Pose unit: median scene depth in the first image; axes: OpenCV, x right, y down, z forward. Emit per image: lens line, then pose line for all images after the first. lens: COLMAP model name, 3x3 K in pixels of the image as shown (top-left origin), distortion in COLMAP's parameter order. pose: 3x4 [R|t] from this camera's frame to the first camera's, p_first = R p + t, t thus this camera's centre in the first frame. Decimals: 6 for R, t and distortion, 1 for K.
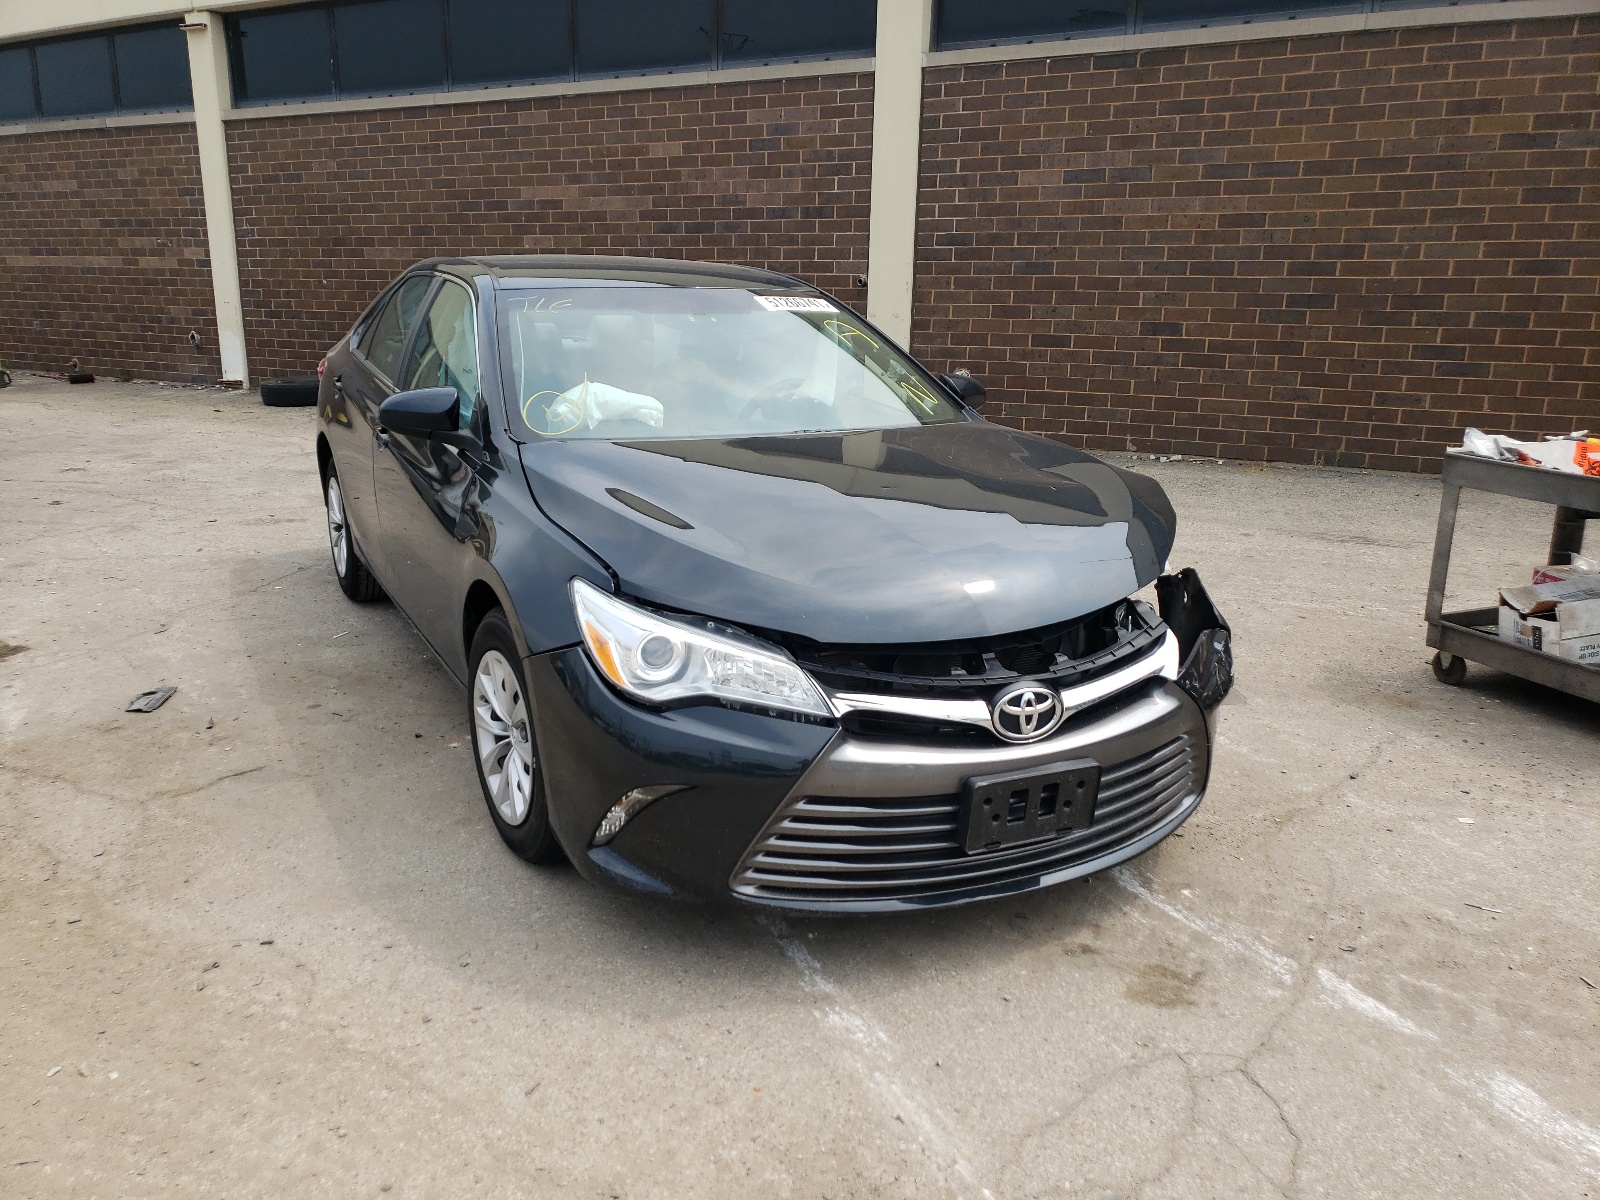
lens RADIAL K [[1270.9, 0, 800.0], [0, 1270.9, 600.0], [0, 0, 1]] dist [0.029509, 0.003090]
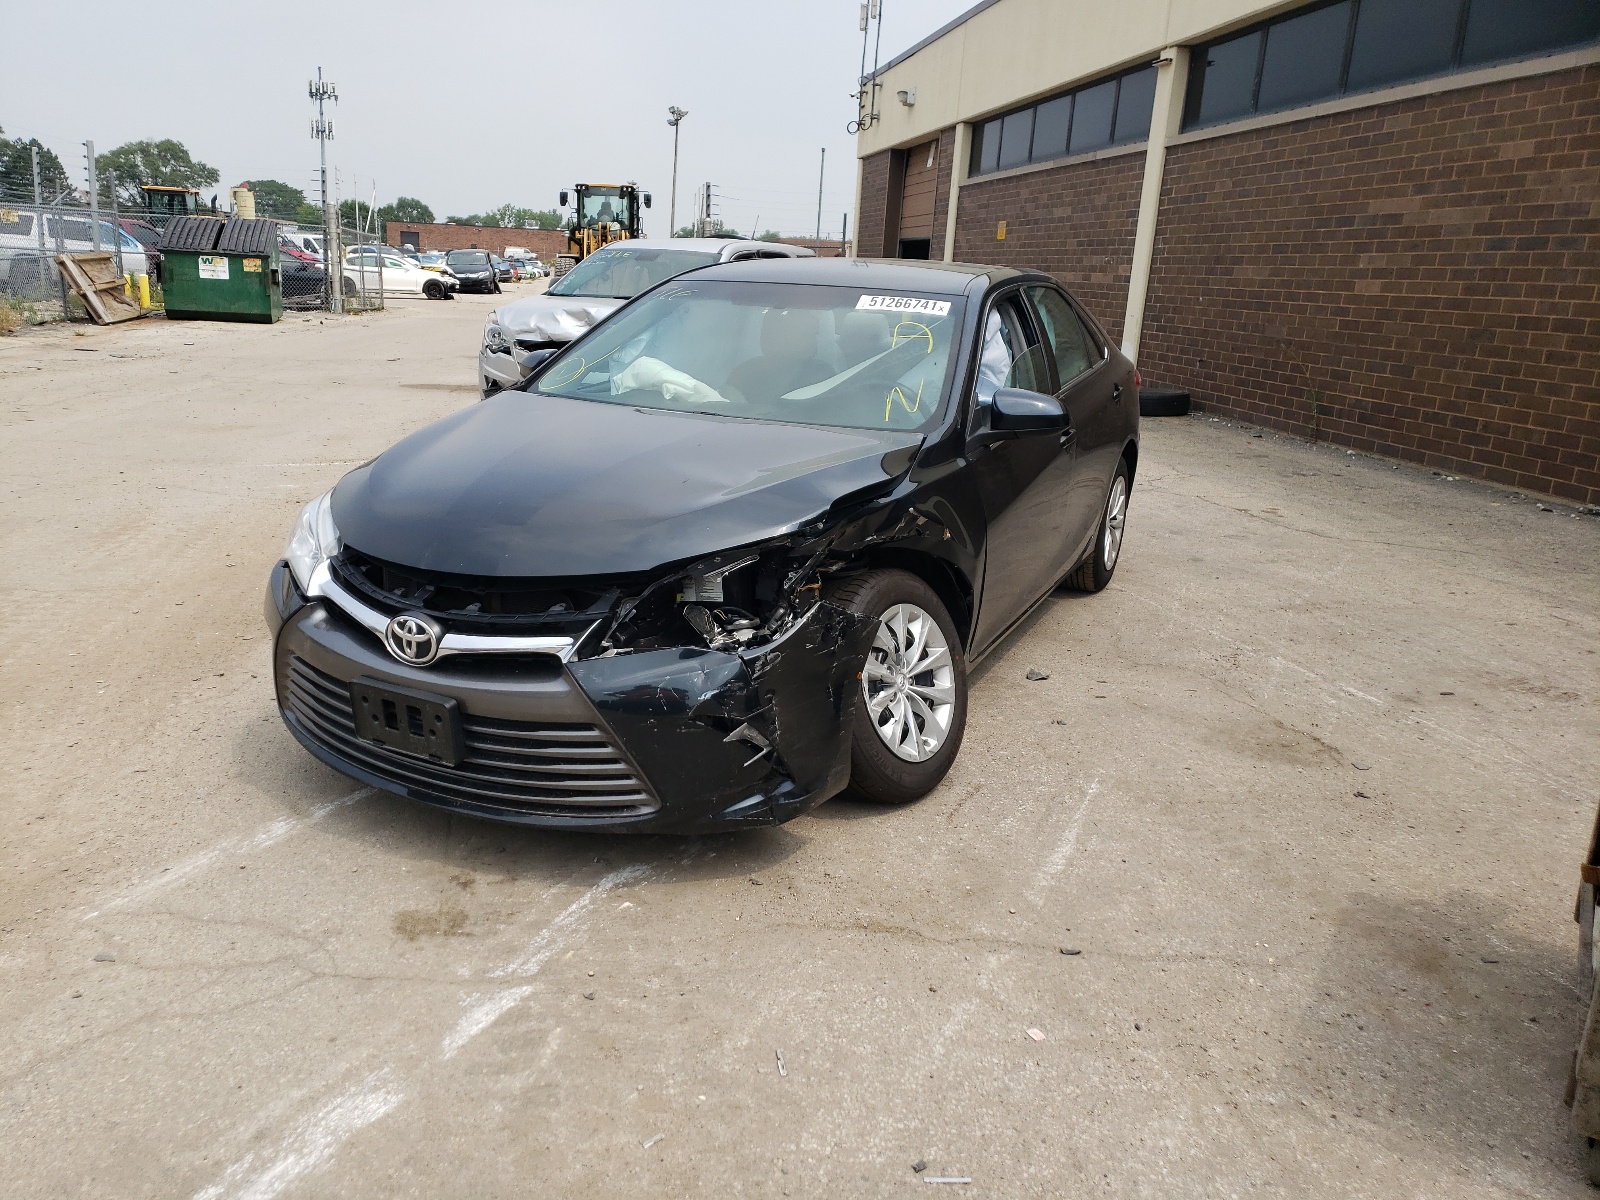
lens RADIAL K [[1251.2, 0, 708.2], [0, 1251.2, 609.5], [0, 0, 1]] dist [0.027448, -0.011425]
pose [[0.587045, 0.233493, -0.775151, 0.805245], [-0.240026, 0.964651, 0.108796, -0.082375], [0.773153, 0.122189, 0.622337, 0.340897]]
